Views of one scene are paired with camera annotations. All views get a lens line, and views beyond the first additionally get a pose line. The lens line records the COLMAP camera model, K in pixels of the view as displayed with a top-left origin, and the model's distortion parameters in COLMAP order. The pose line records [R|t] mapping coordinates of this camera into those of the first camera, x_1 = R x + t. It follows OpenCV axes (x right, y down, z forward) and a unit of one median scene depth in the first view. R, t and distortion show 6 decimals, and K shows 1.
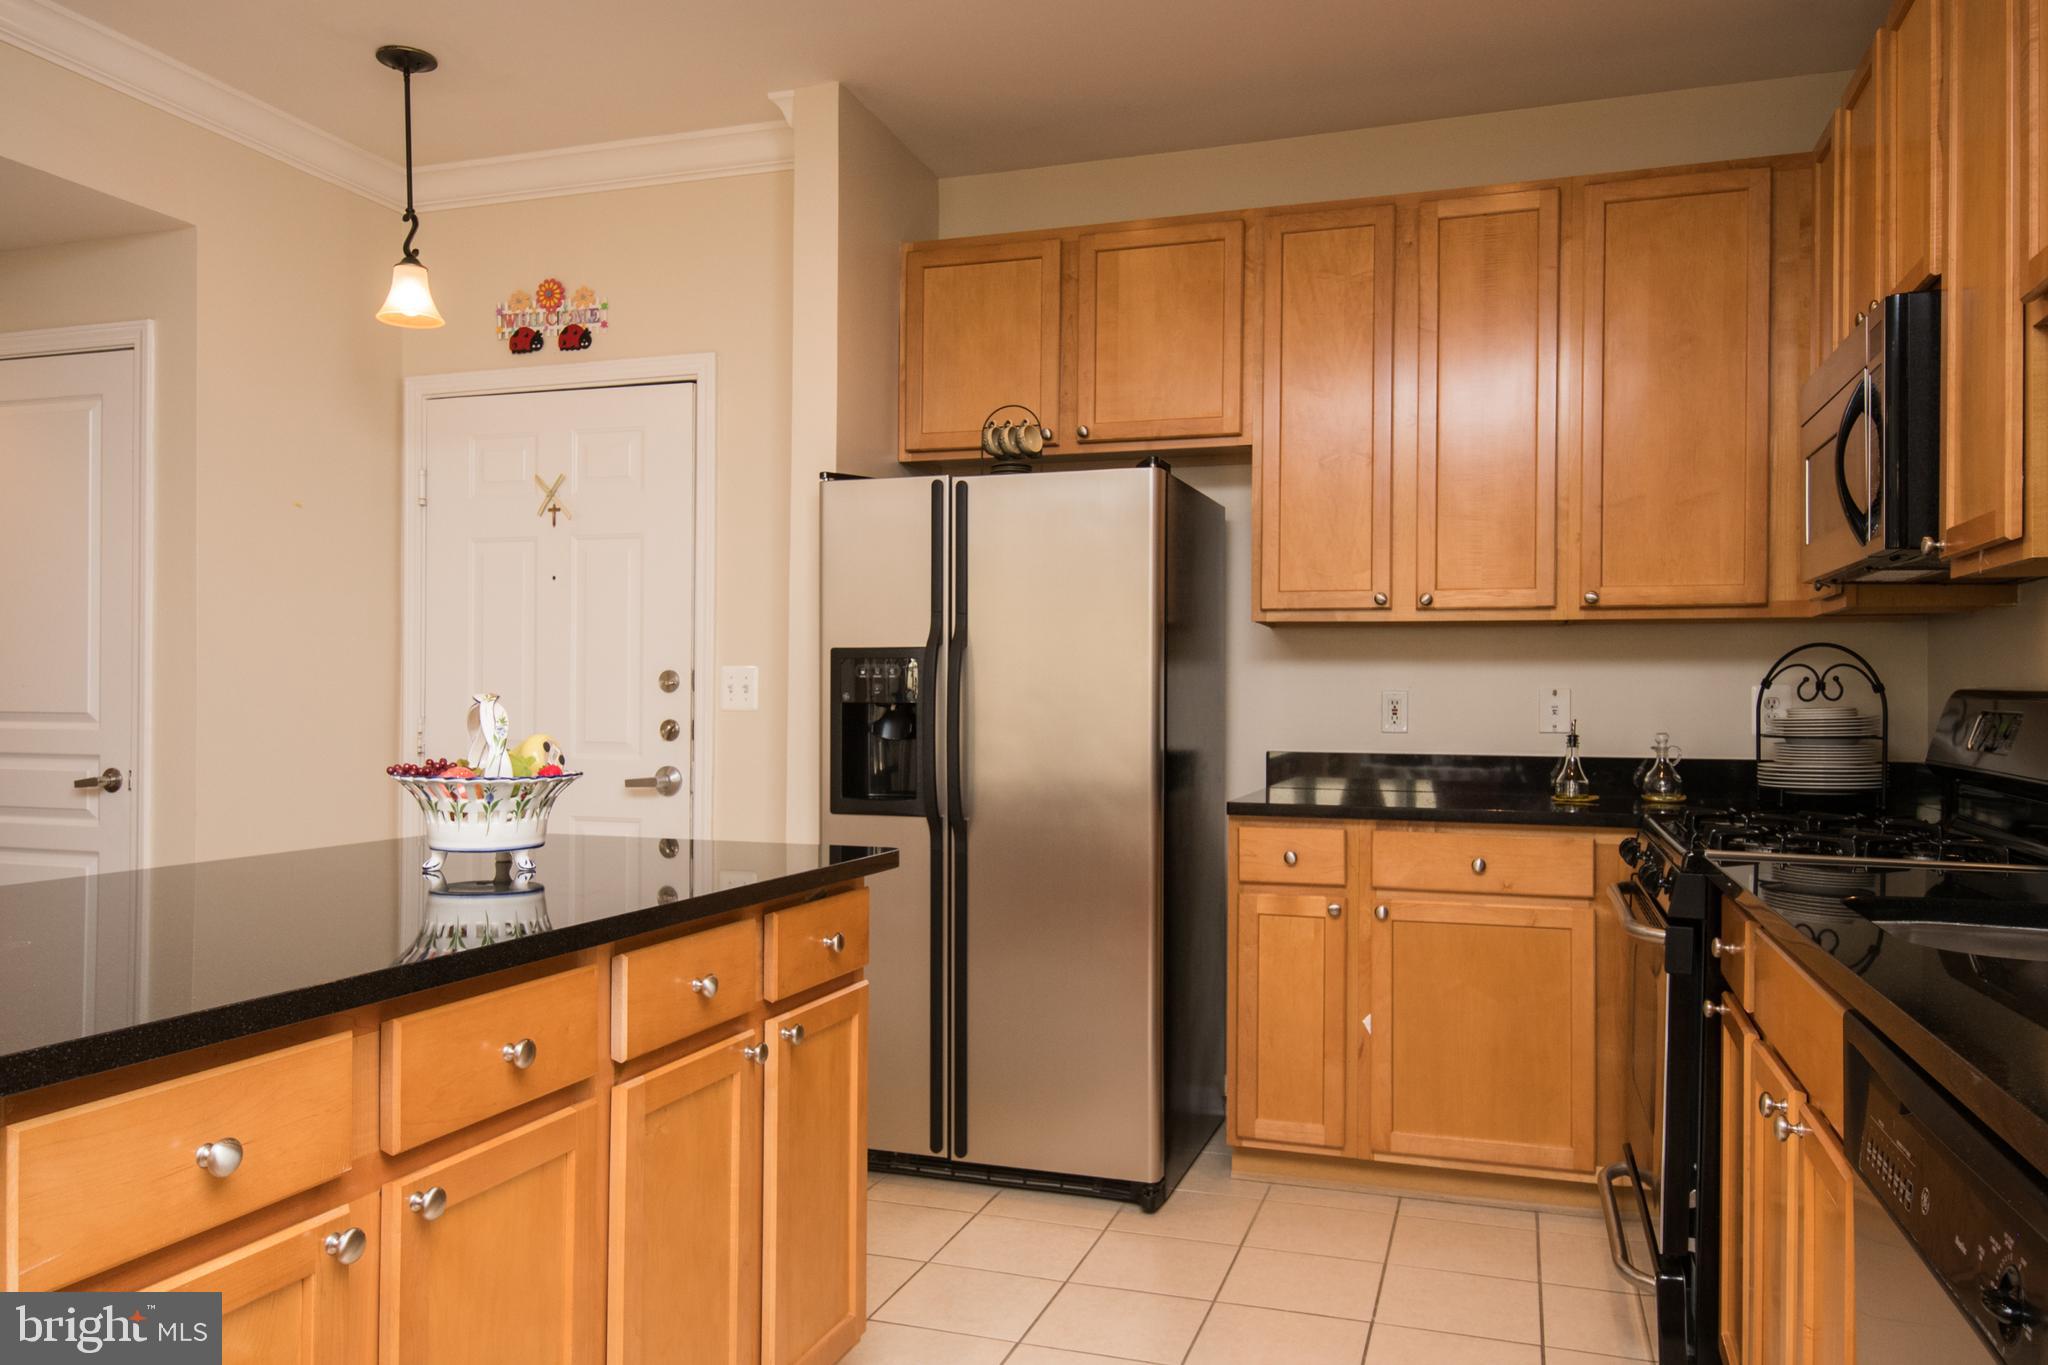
lens RADIAL K [[1520.6, 0, 1008.3], [0, 1520.6, 677.6], [0, 0, 1]] dist [0.027526, 0.009339]
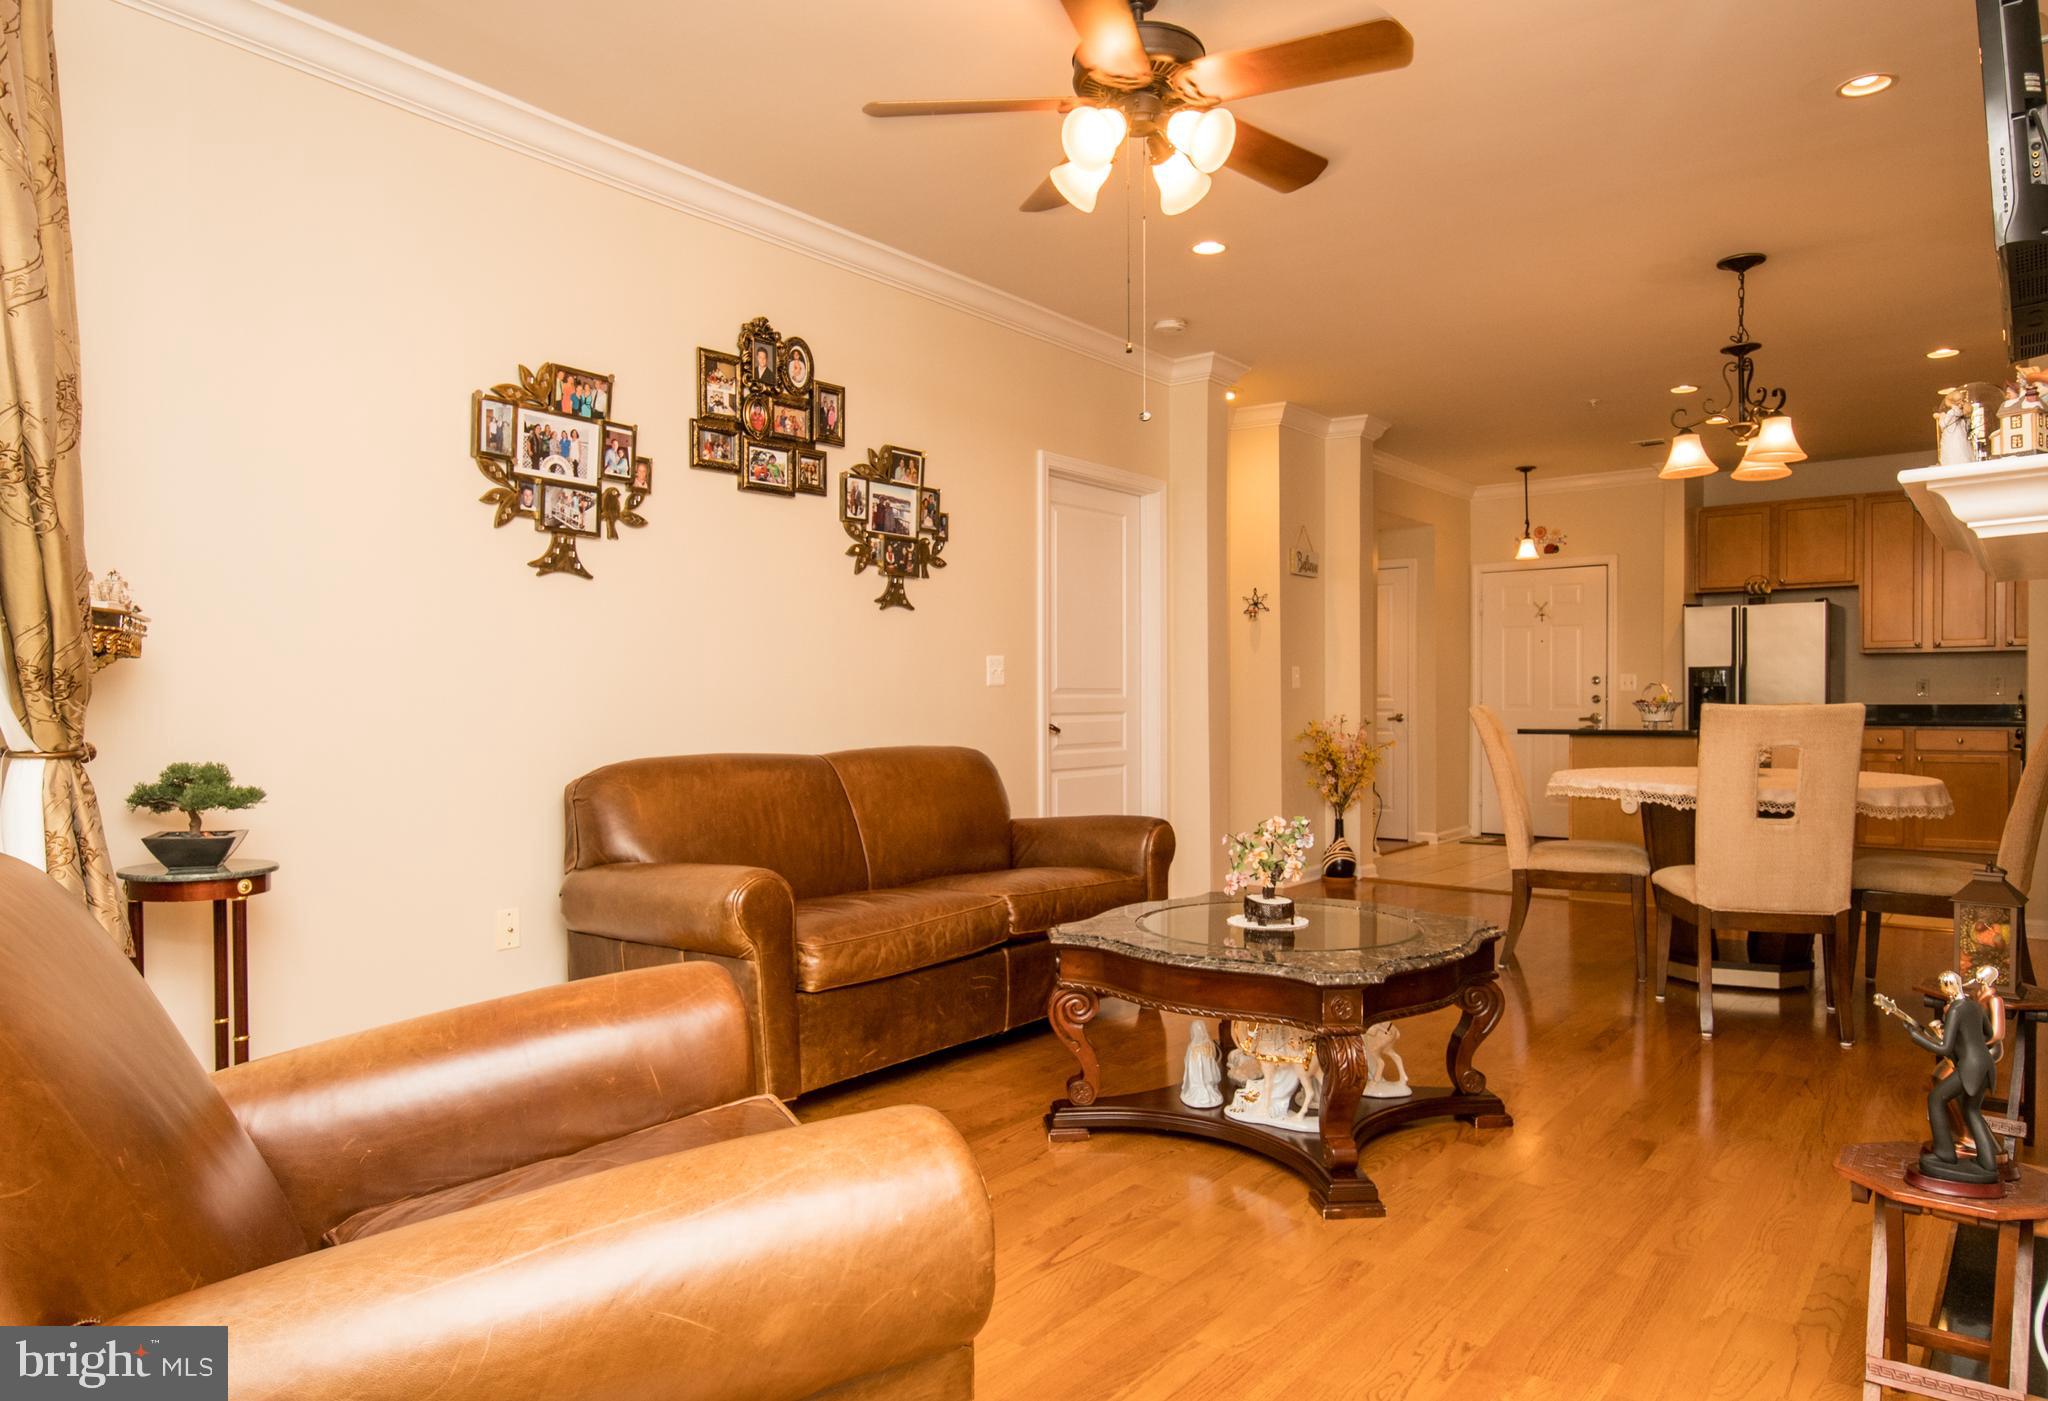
lens RADIAL K [[1310.1, 0, 1019.7], [0, 1310.1, 718.1], [0, 0, 1]] dist [0.003207, -0.002178]
pose [[0.941327, -0.005286, -0.337454, -0.424172], [0.013724, 0.999650, 0.022623, 0.002414], [0.337216, -0.025927, 0.941070, -1.555468]]
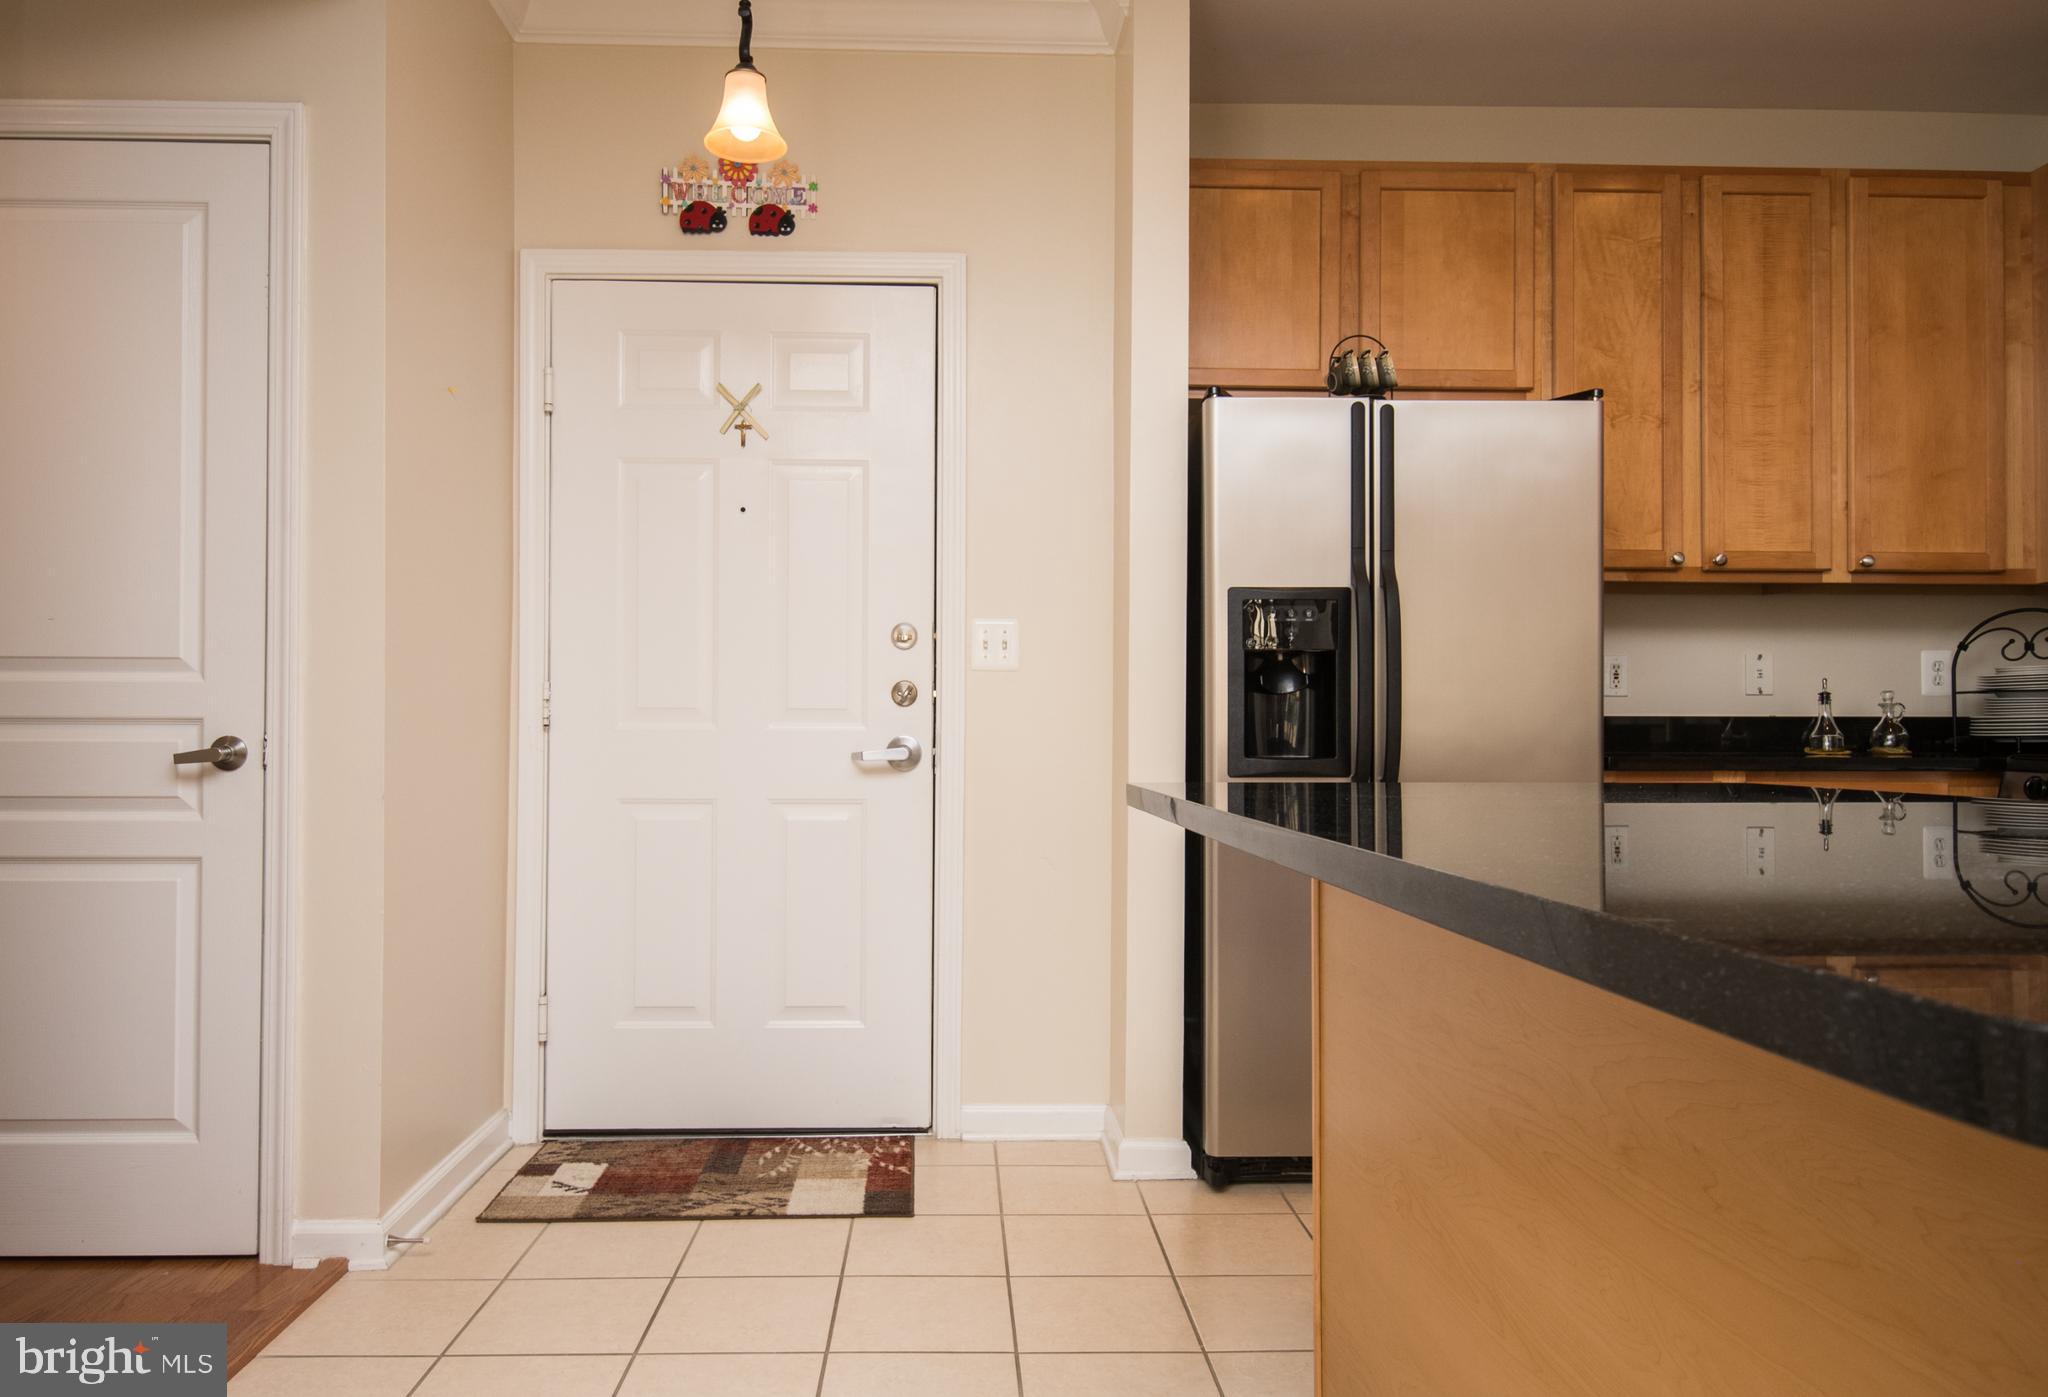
lens RADIAL K [[1385.8, 0, 1028.0], [0, 1385.8, 713.2], [0, 0, 1]] dist [0.022816, -0.017304]
pose [[0.933319, -0.000607, 0.359048, -0.469169], [-0.000447, 0.999996, 0.002854, 0.046470], [-0.359048, -0.002824, 0.933315, 0.271712]]
